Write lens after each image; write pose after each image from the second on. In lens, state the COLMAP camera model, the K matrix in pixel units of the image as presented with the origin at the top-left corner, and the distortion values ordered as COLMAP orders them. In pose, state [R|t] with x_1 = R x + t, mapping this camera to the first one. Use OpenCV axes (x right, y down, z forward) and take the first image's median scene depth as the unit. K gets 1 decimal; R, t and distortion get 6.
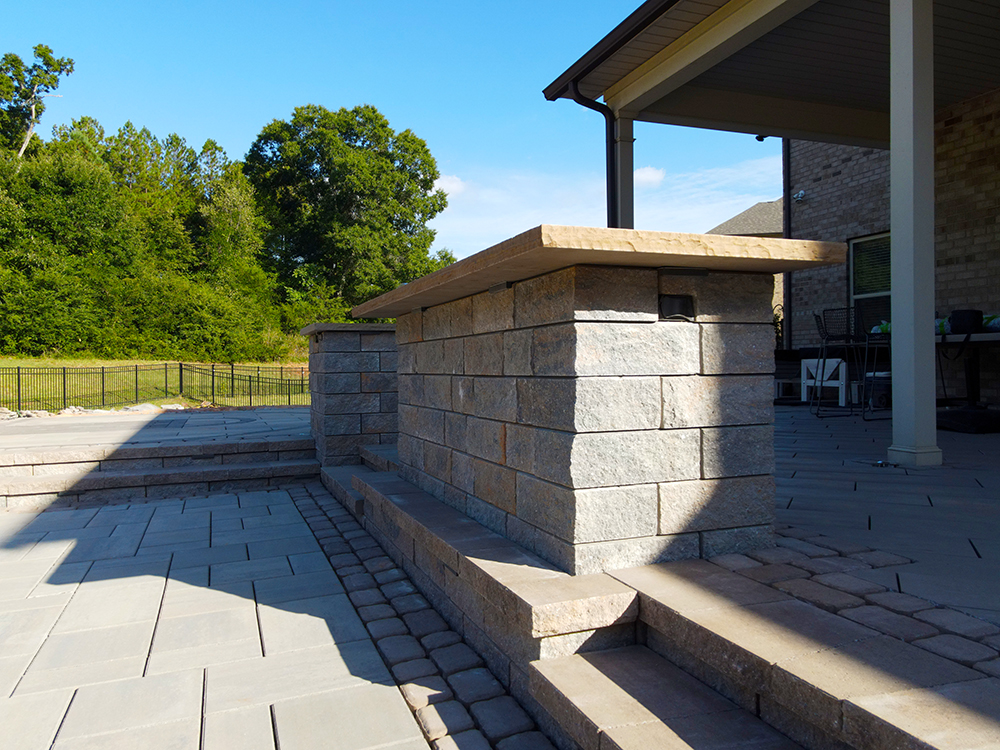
lens RADIAL K [[726.4, 0, 493.6], [0, 726.4, 373.6], [0, 0, 1]] dist [0.006328, 0.011667]
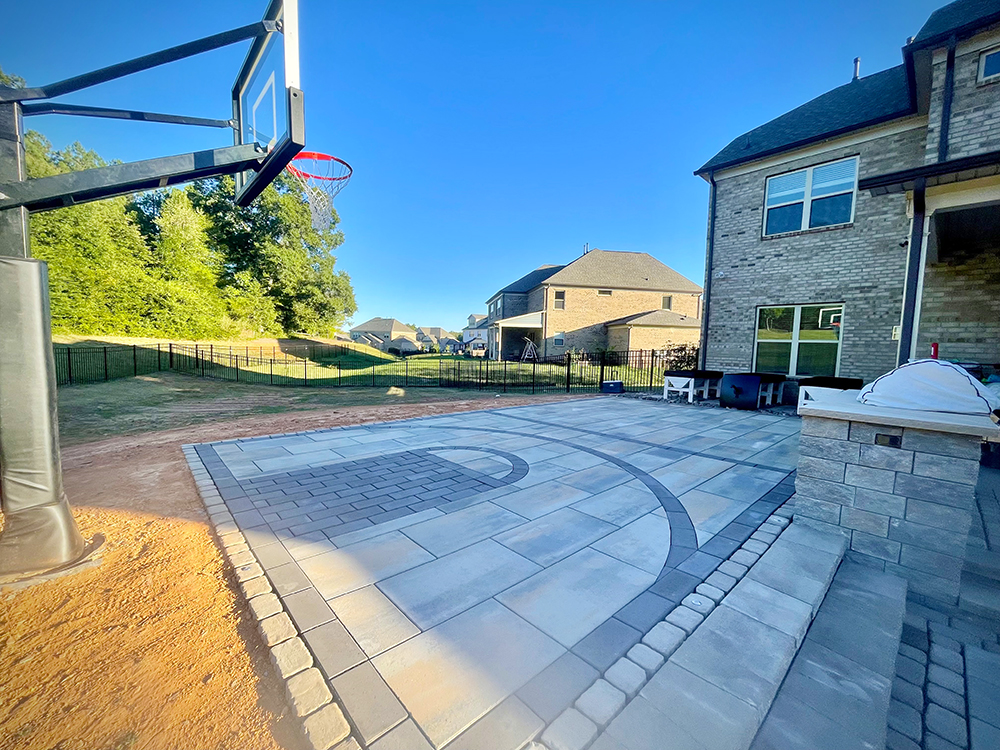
lens RADIAL K [[402.1, 0, 497.6], [0, 402.1, 376.9], [0, 0, 1]] dist [-0.001929, 0.000458]
pose [[0.931296, 0.012055, 0.364064, -0.118130], [-0.037839, 0.997247, 0.063773, -0.017054], [-0.362293, -0.073168, 0.929188, 0.102102]]
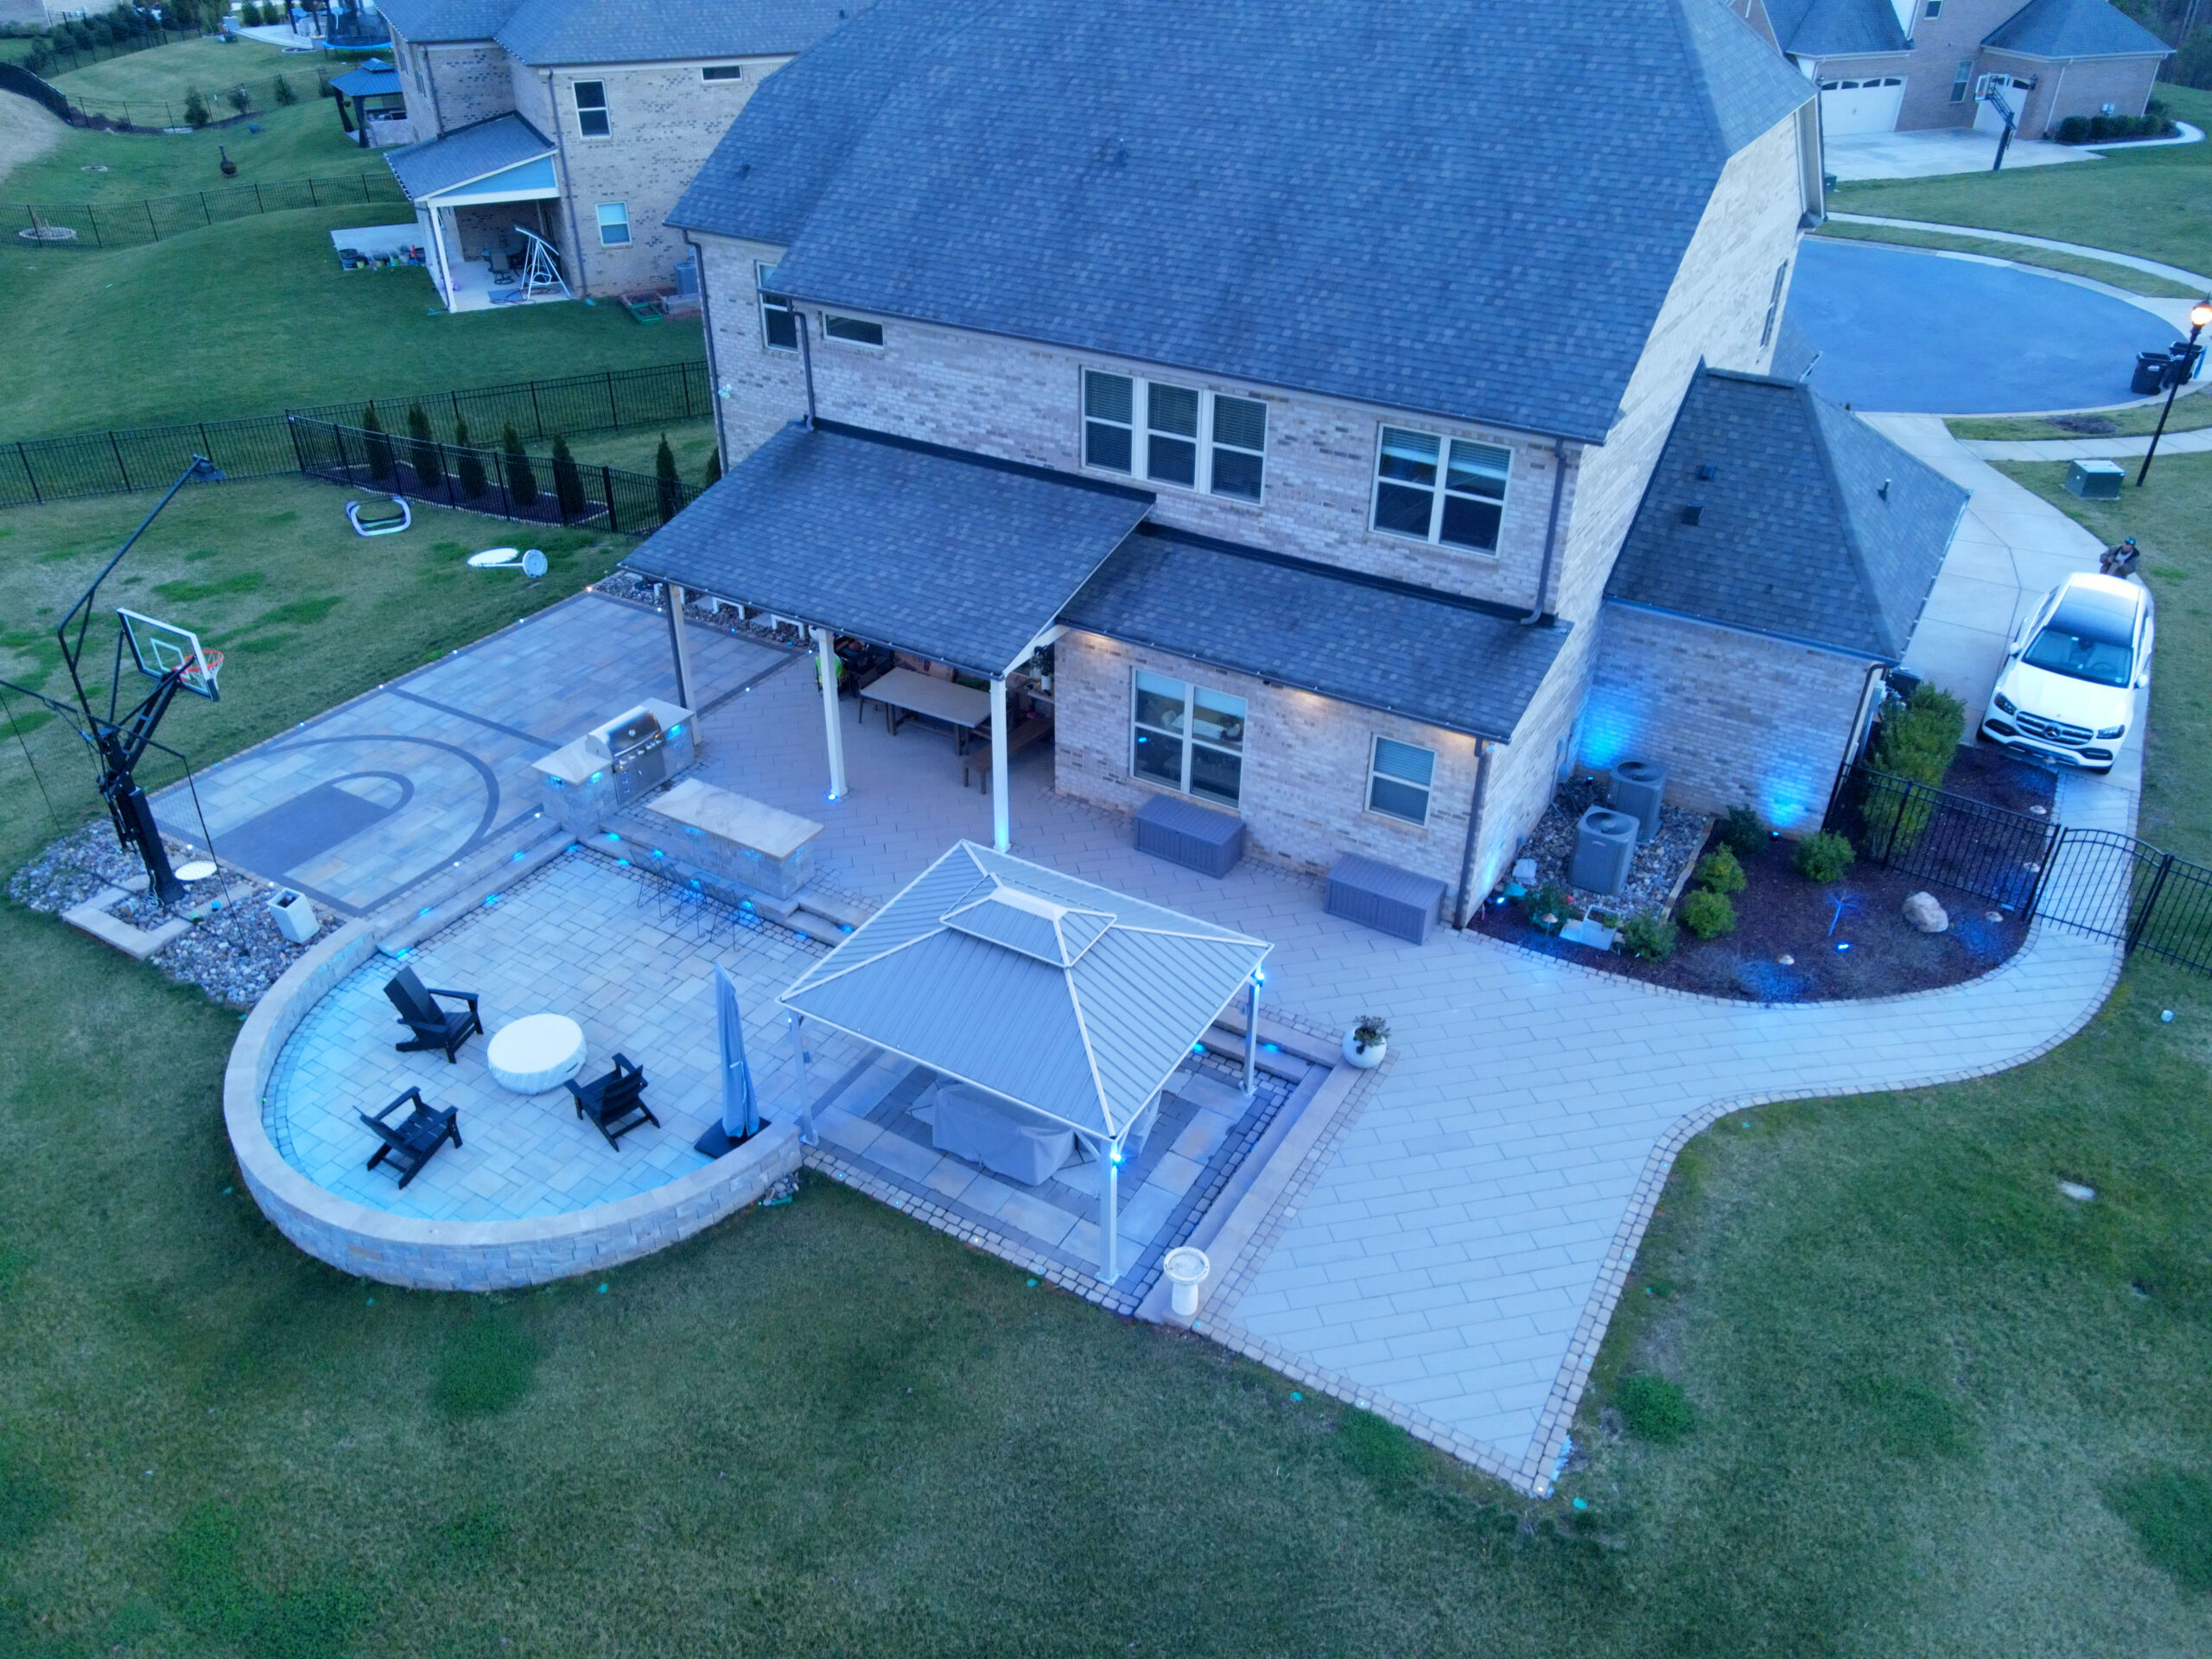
lens RADIAL K [[1606.7, 0, 1092.0], [0, 1606.7, 826.5], [0, 0, 1]] dist [0.006328, 0.011667]
pose [[0.786533, -0.317771, 0.529516, -0.196171], [-0.009041, 0.851432, 0.524387, -0.299228], [-0.617482, -0.417235, 0.666807, -0.376553]]
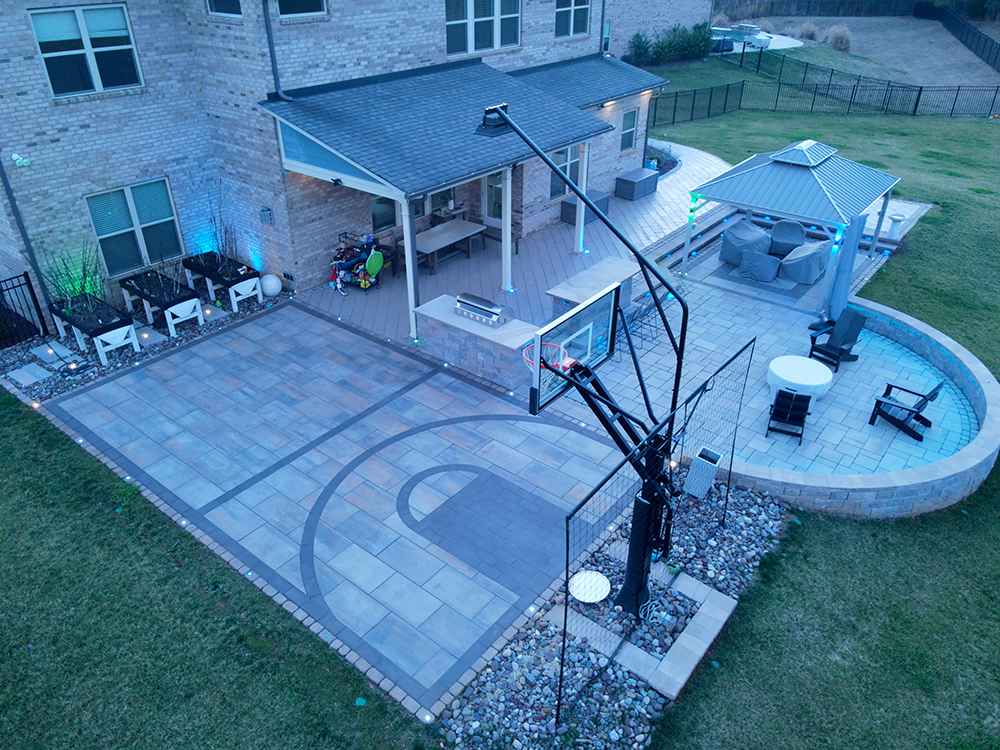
lens RADIAL K [[726.4, 0, 493.6], [0, 726.4, 373.6], [0, 0, 1]] dist [0.006328, 0.011667]
pose [[-0.499708, -0.433412, 0.749963, -0.276105], [0.018667, 0.860226, 0.509572, -0.160548], [-0.865993, 0.268637, -0.421772, 0.294048]]
